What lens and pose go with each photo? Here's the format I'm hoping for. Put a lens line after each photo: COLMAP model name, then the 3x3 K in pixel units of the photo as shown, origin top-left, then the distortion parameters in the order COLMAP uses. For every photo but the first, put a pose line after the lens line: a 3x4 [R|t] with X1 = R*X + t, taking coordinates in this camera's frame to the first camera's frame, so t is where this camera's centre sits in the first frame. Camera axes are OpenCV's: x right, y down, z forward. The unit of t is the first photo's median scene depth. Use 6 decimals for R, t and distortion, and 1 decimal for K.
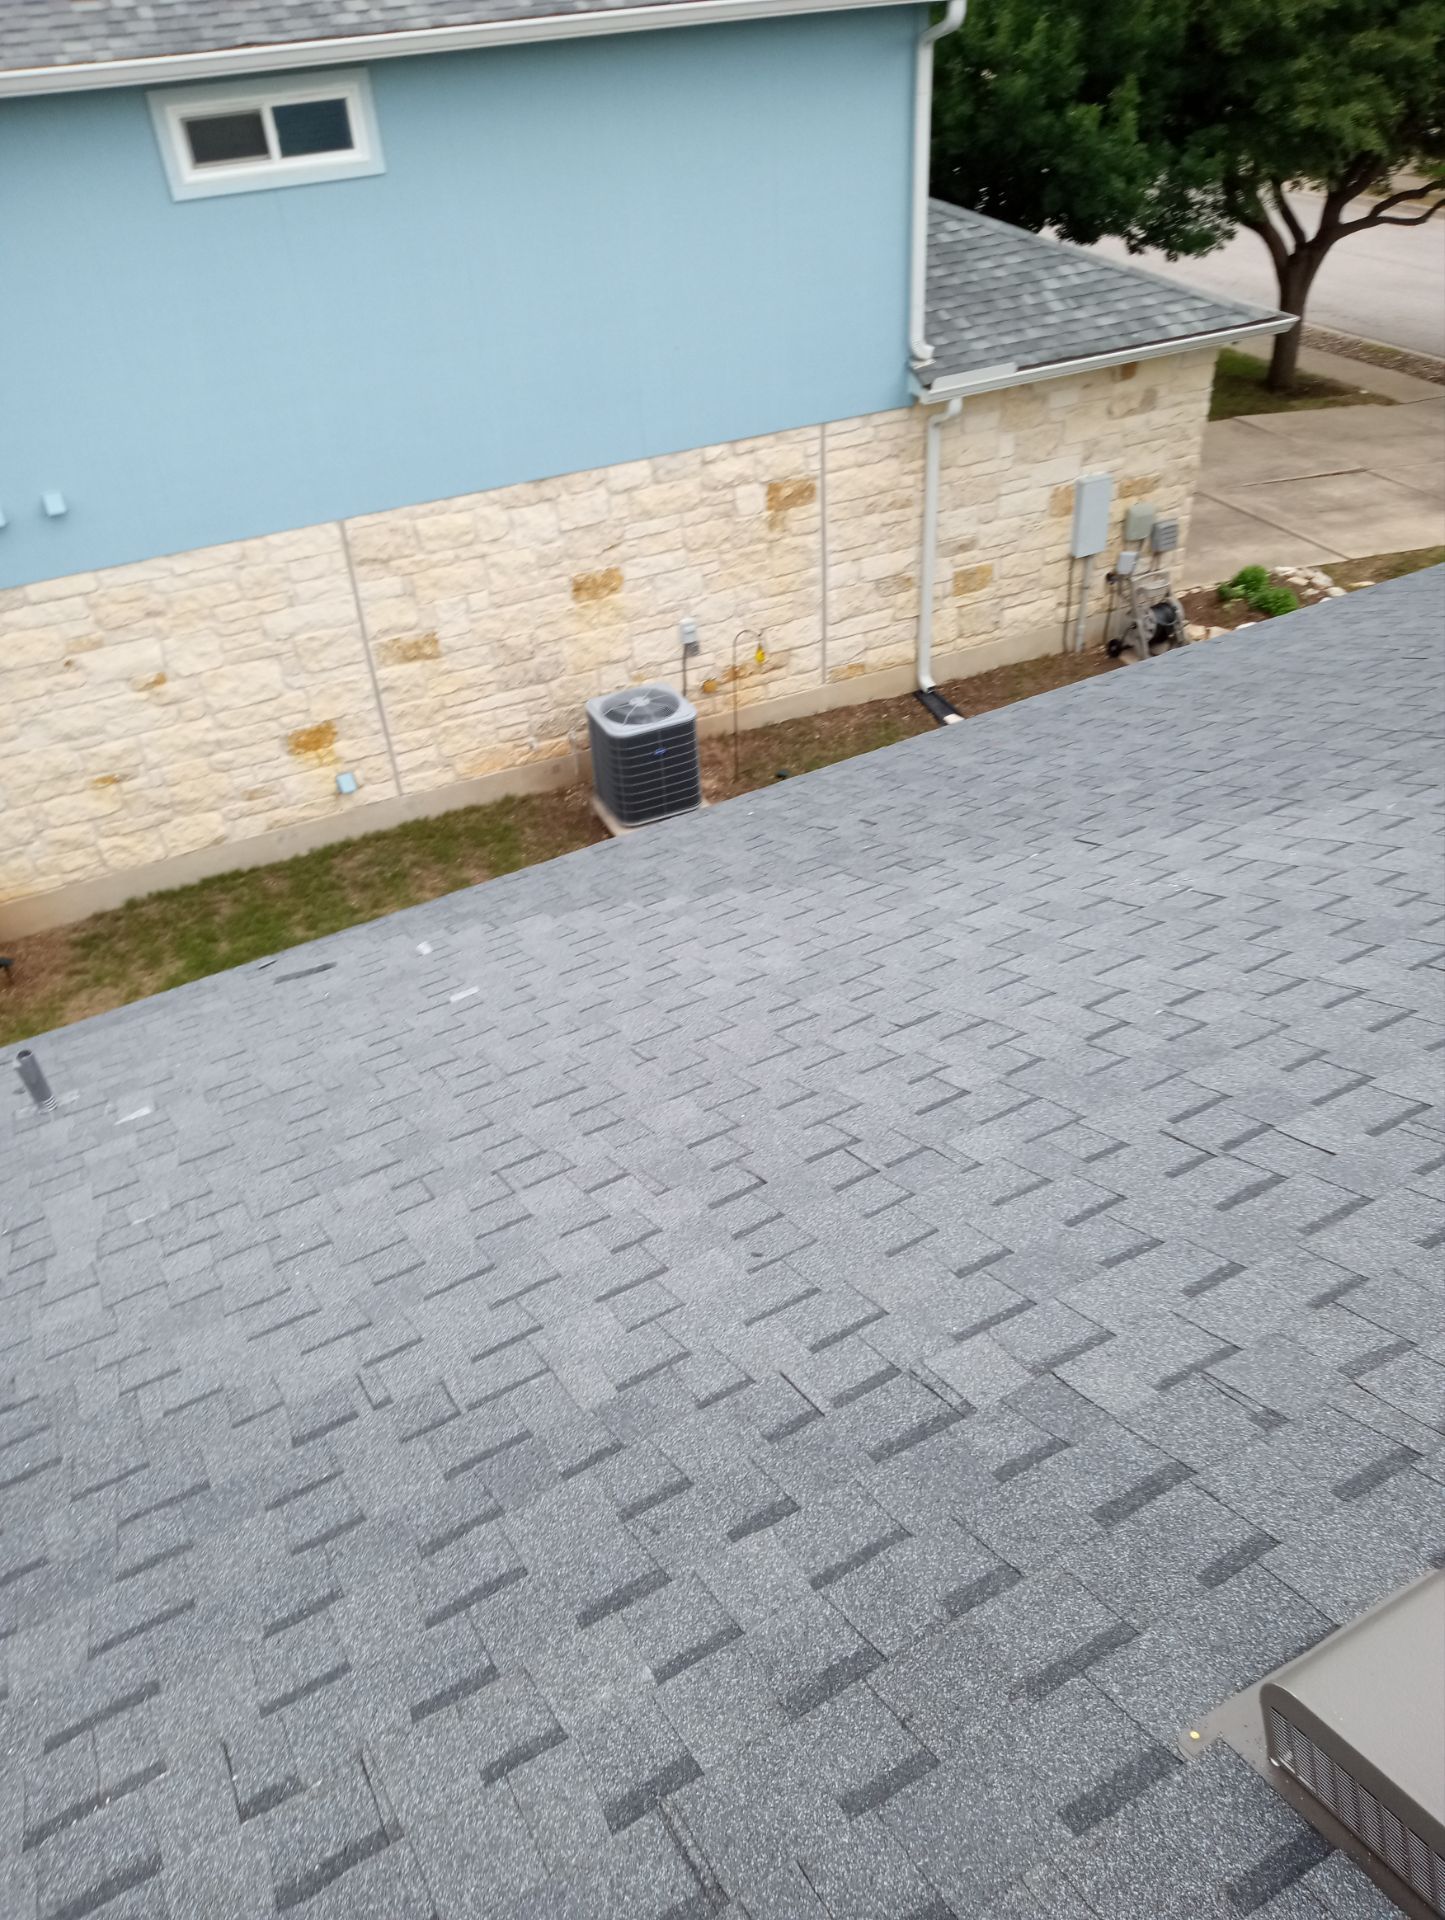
lens RADIAL K [[1364.0, 0, 762.7], [0, 1364.0, 1007.9], [0, 0, 1]] dist [0.067083, -0.097457]
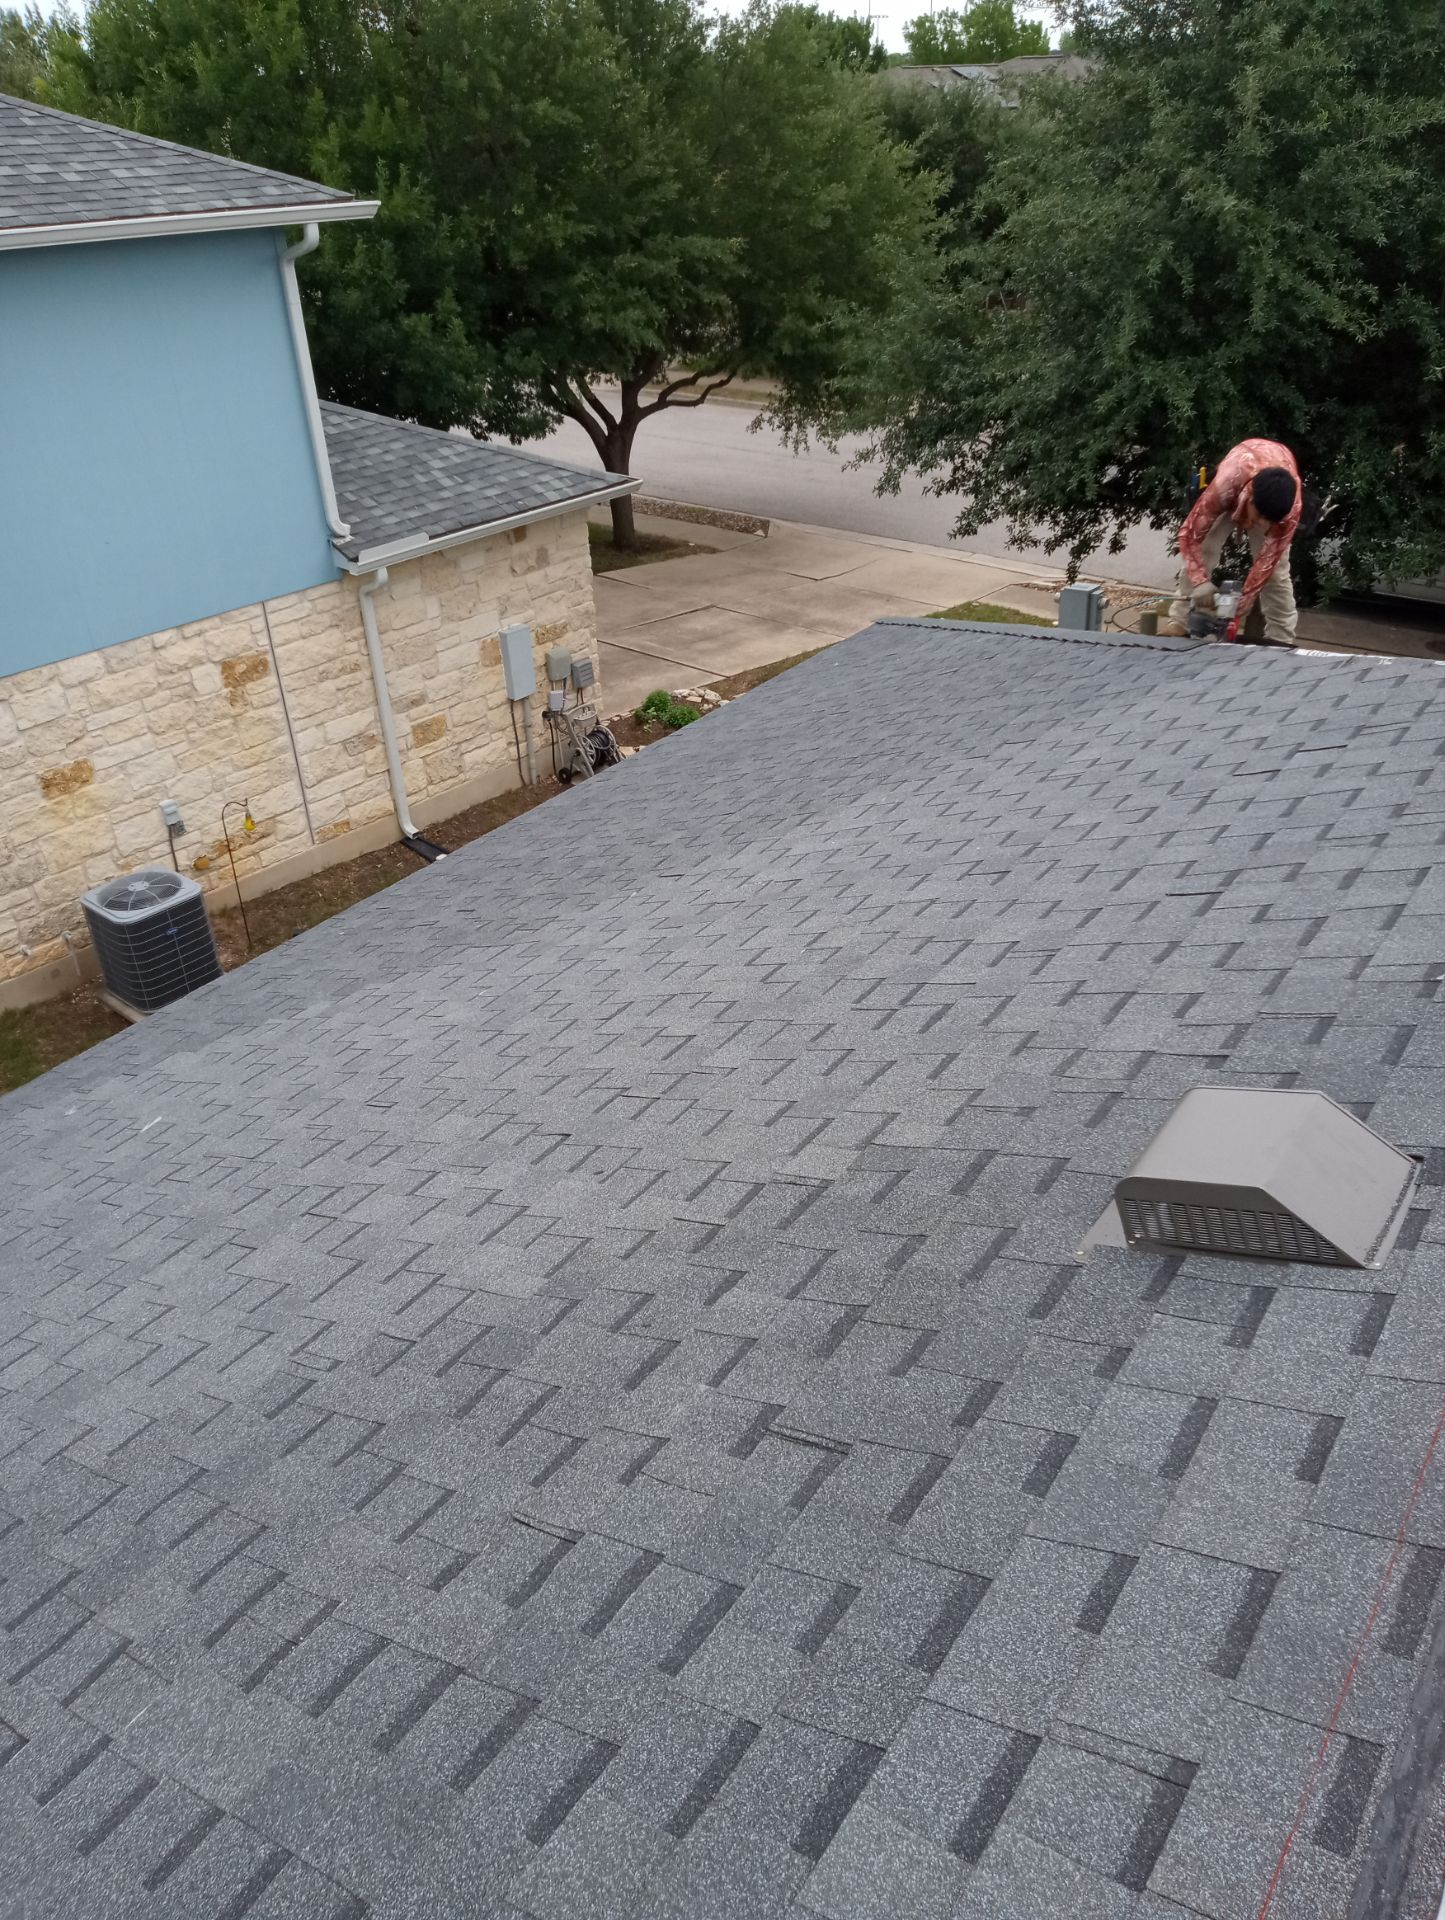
lens RADIAL K [[1347.7, 0, 715.7], [0, 1347.7, 1042.2], [0, 0, 1]] dist [0.196852, -0.352318]
pose [[0.904508, -0.225768, 0.361792, -0.098659], [0.262975, 0.963151, -0.056424, 0.050789], [-0.335722, 0.146178, 0.930550, -0.053100]]
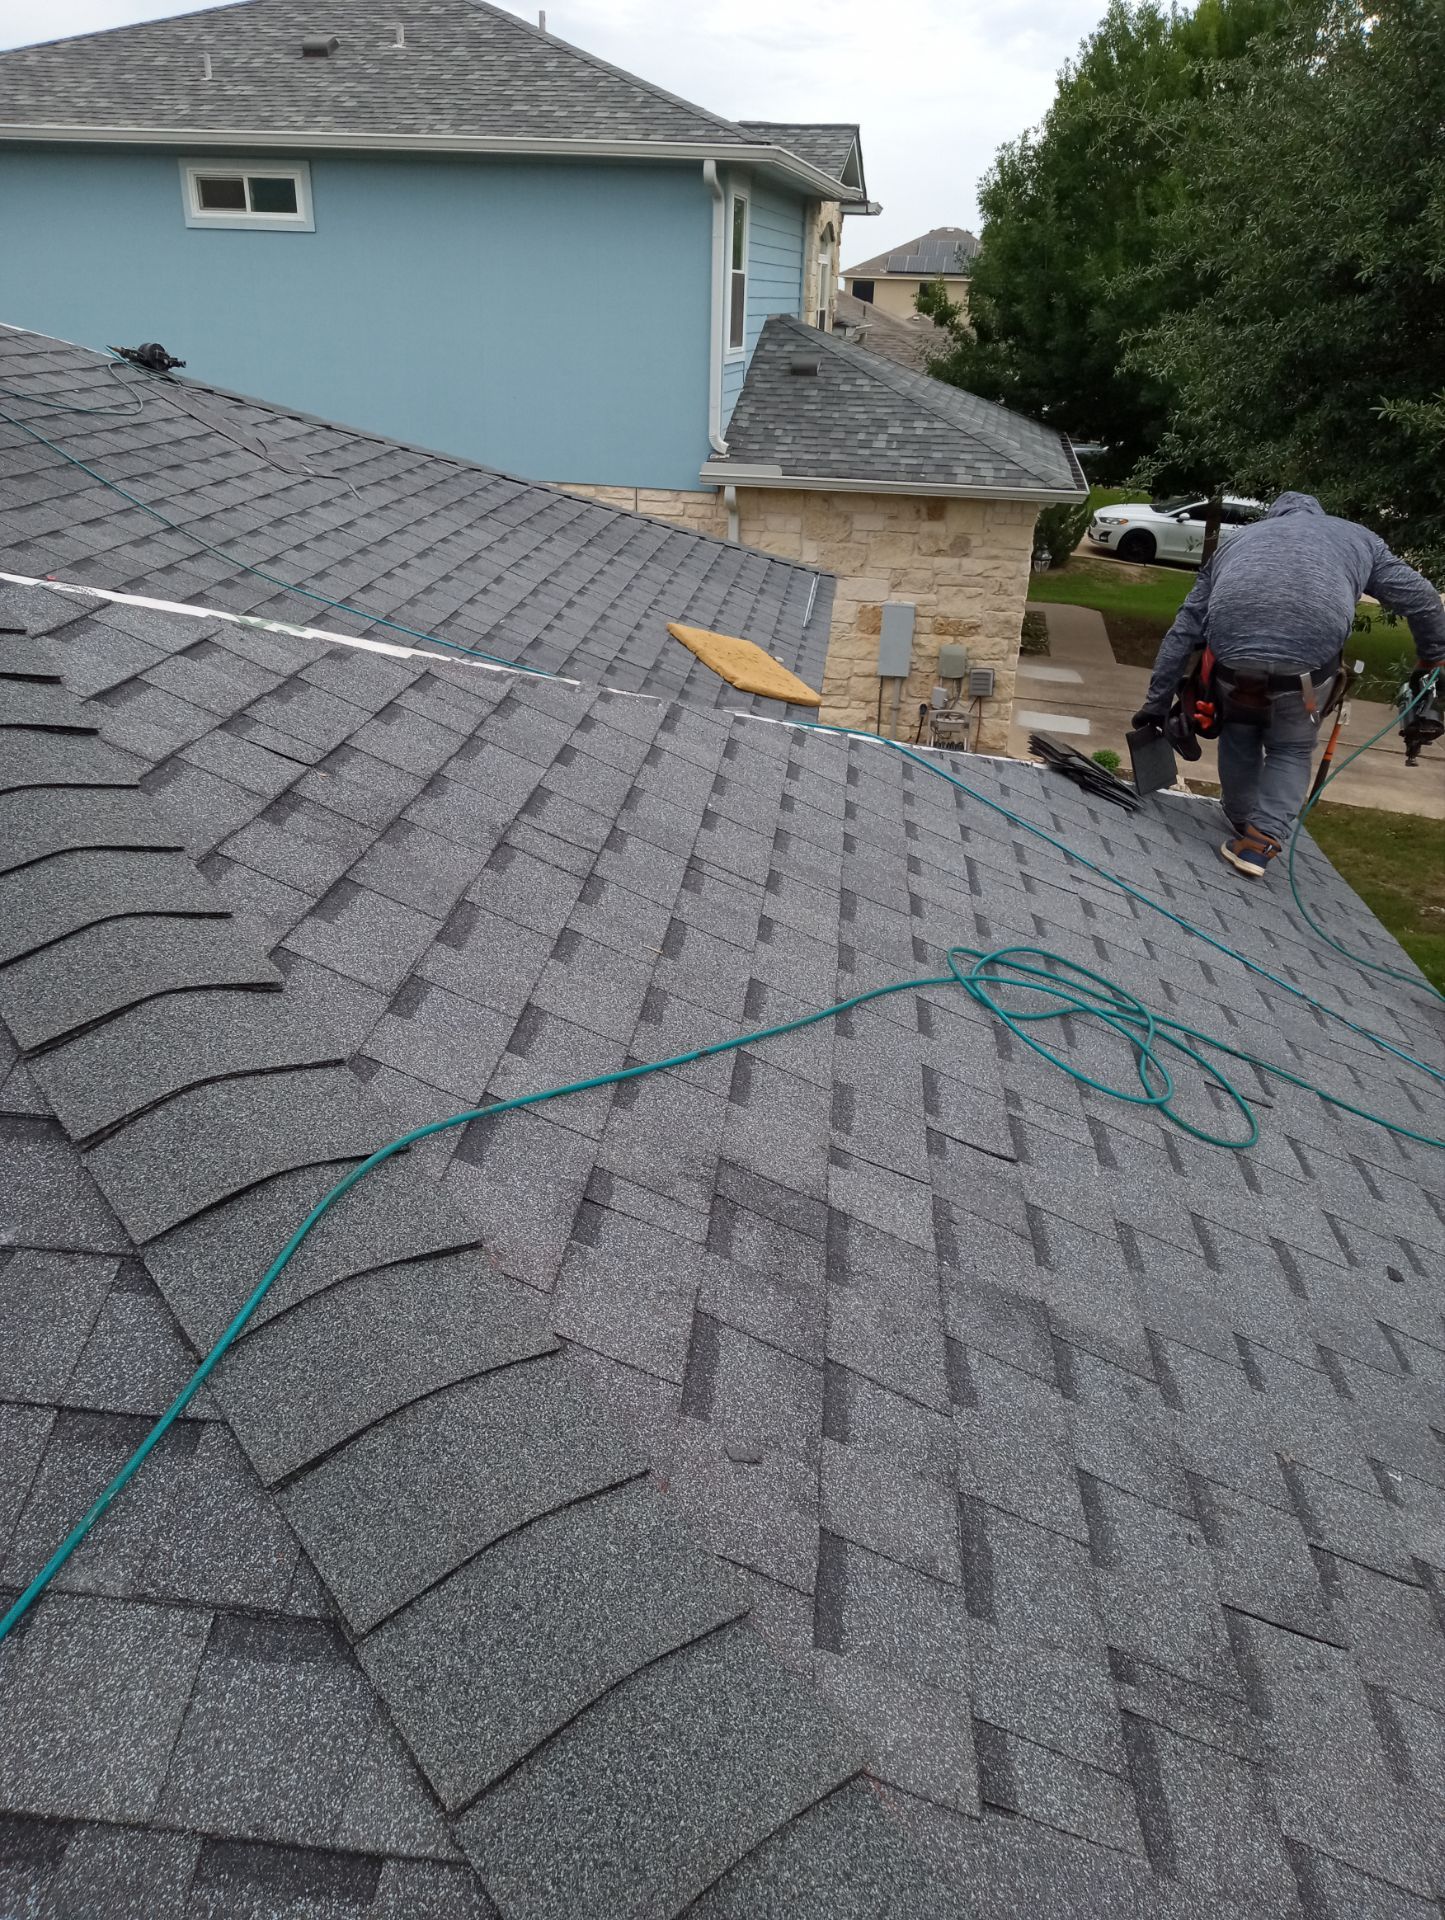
lens RADIAL K [[1444.1, 0, 725.8], [0, 1444.1, 965.8], [0, 0, 1]] dist [0.119342, -0.193994]
pose [[0.817297, 0.319463, -0.479551, 0.824820], [-0.424766, 0.896381, -0.126784, 0.075721], [0.389358, 0.307317, 0.868307, 0.049595]]
